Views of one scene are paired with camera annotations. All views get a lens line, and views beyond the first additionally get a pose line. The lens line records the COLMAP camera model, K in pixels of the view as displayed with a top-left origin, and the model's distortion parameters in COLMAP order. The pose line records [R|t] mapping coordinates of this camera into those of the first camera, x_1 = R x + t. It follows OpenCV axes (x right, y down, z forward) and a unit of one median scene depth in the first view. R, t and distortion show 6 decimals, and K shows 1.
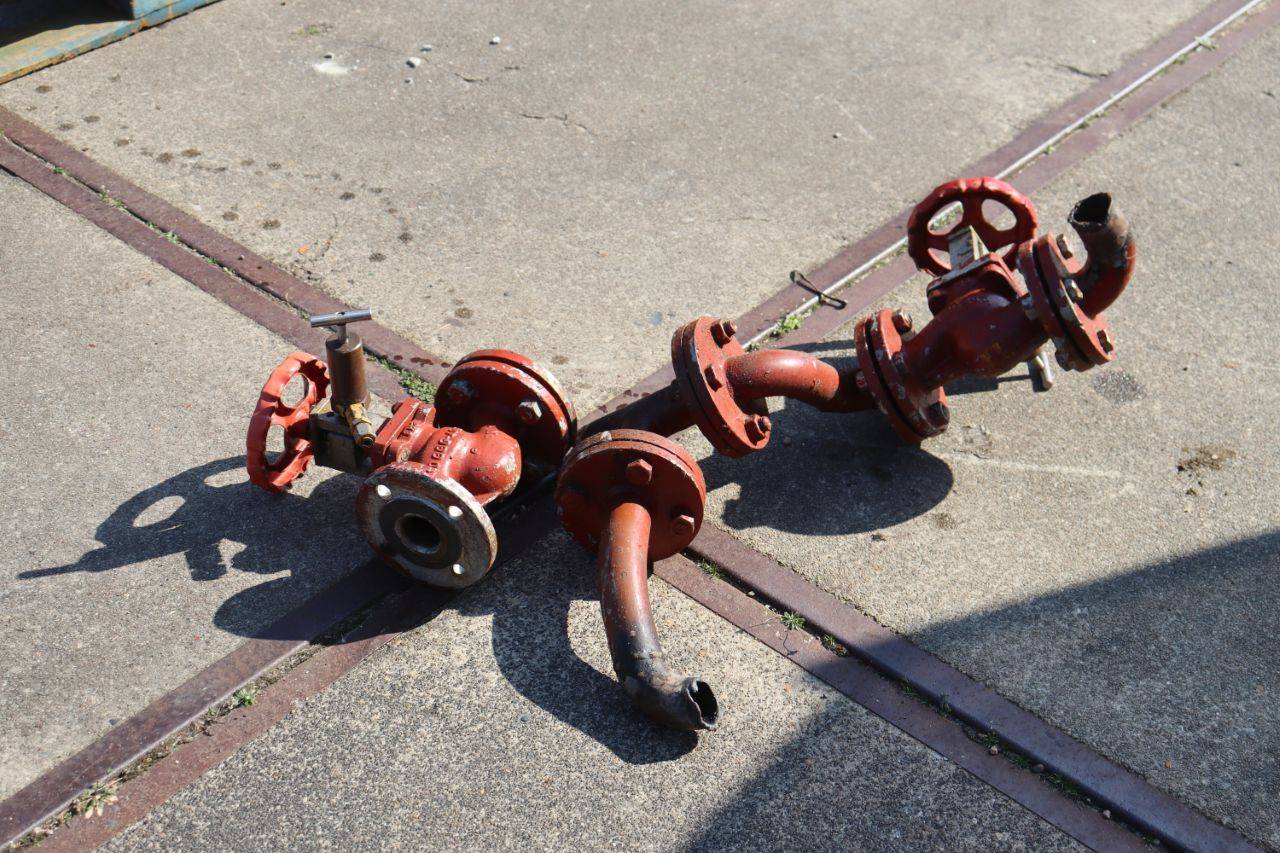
lens RADIAL K [[1910.6, 0, 649.7], [0, 1910.6, 424.8], [0, 0, 1]] dist [0.108731, 0.000000]
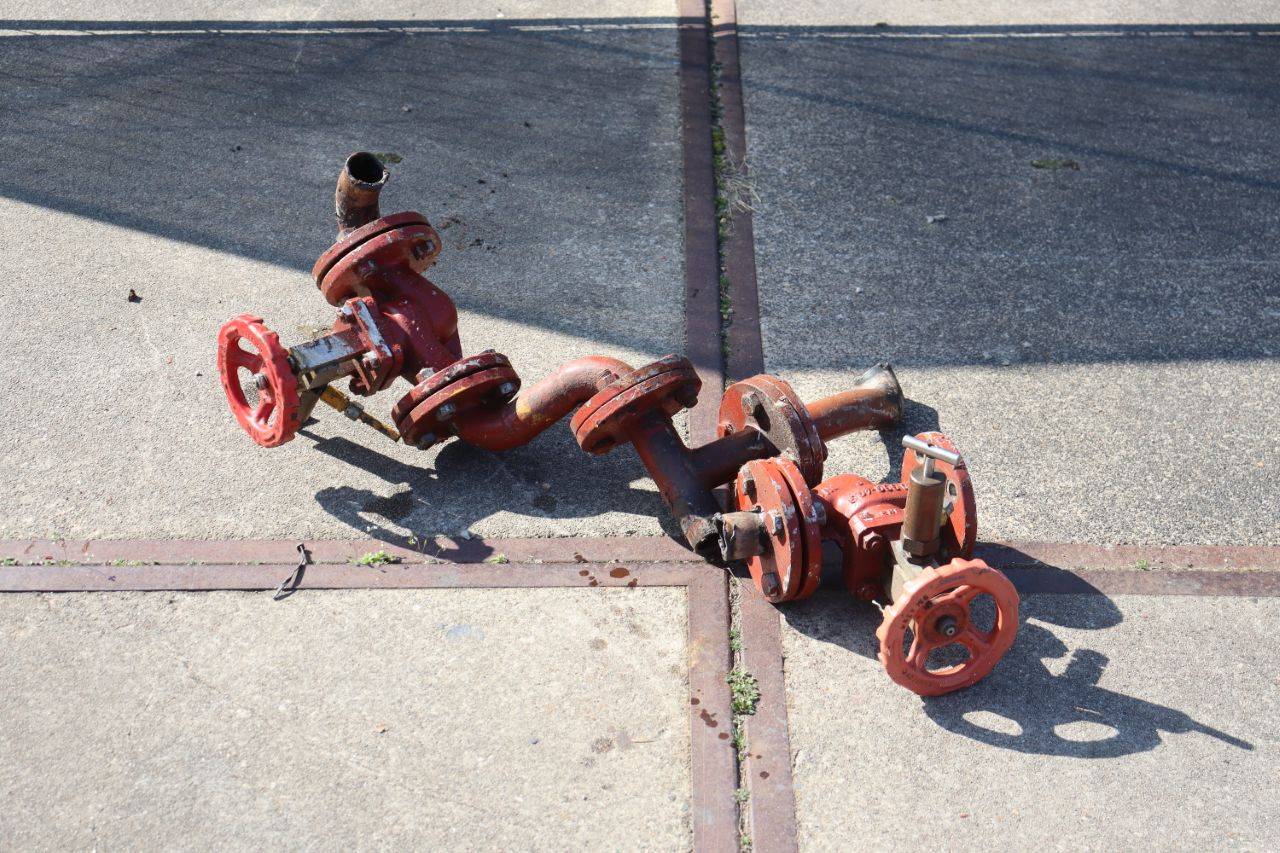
lens RADIAL K [[2157.7, 0, 644.0], [0, 2157.7, 432.0], [0, 0, 1]] dist [0.195316, 0.000000]
pose [[-0.657884, -0.435963, 0.614105, -0.724339], [0.448088, 0.428799, 0.784442, -0.974211], [-0.605315, 0.791245, -0.086750, 1.145556]]
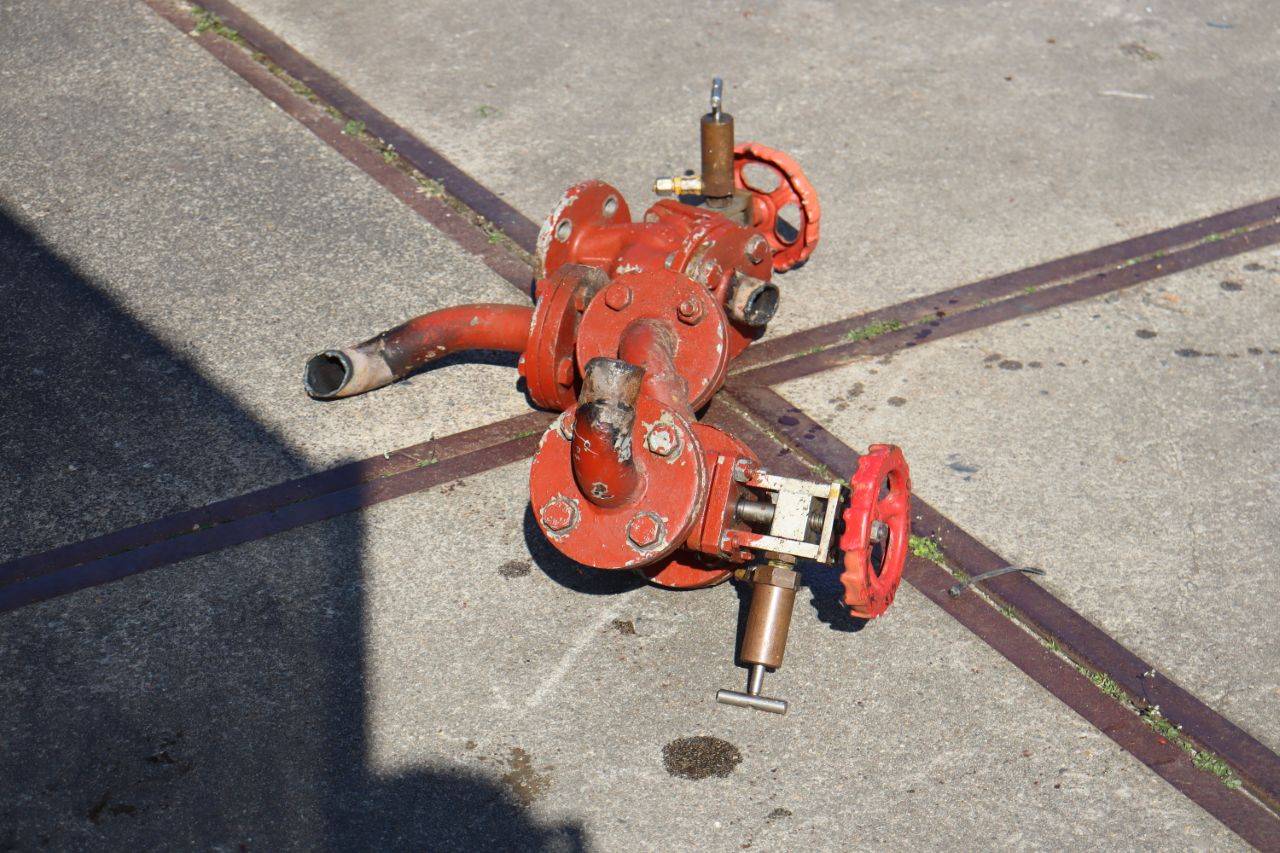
lens RADIAL K [[2832.7, 0, 649.1], [0, 2832.7, 428.1], [0, 0, 1]] dist [0.367299, 0.000000]
pose [[-0.297940, 0.431723, -0.851380, 1.269904], [-0.591851, 0.616225, 0.519596, -0.733444], [0.748963, 0.658698, 0.071918, 0.953197]]
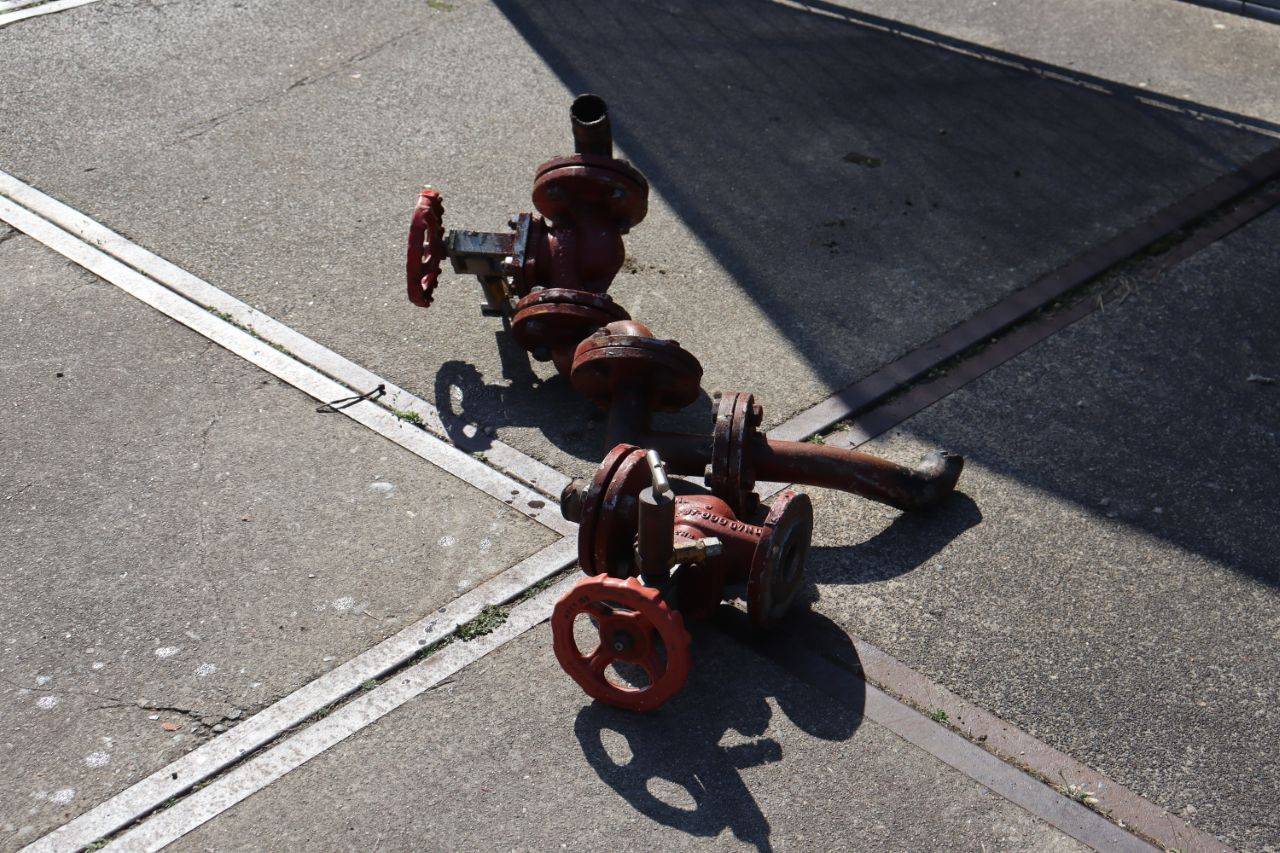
lens RADIAL K [[2086.4, 0, 645.7], [0, 2086.4, 424.4], [0, 0, 1]] dist [0.175417, 0.000000]
pose [[0.063040, -0.541464, 0.838357, -1.032609], [0.627033, 0.675018, 0.388820, -0.486081], [-0.776438, 0.501166, 0.382069, 0.559352]]
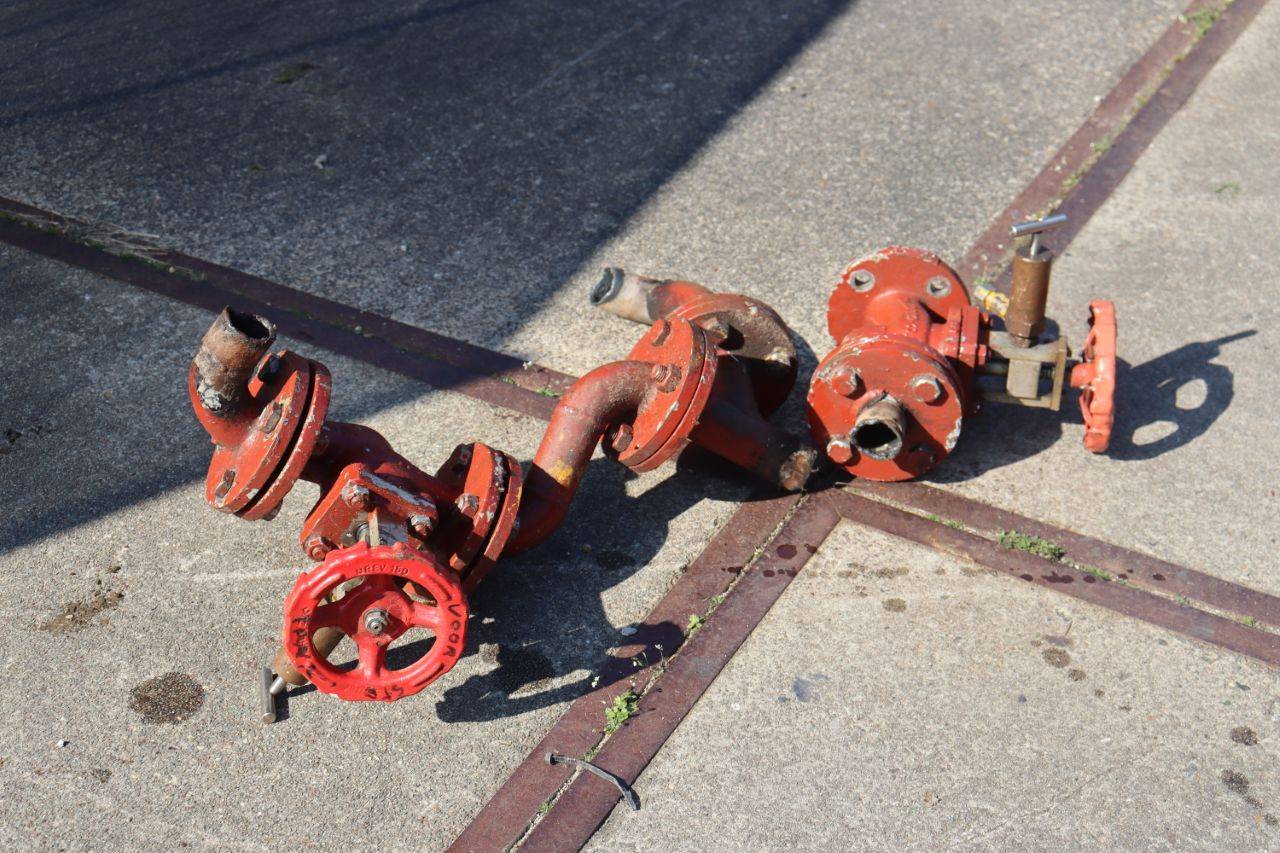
lens RADIAL K [[2239.3, 0, 640.3], [0, 2239.3, 425.1], [0, 0, 1]] dist [0.218070, 0.000000]
pose [[-0.976535, 0.090413, -0.195459, 0.261580], [-0.159430, 0.306650, 0.938375, -1.037700], [0.144779, 0.947519, -0.285040, 1.353711]]
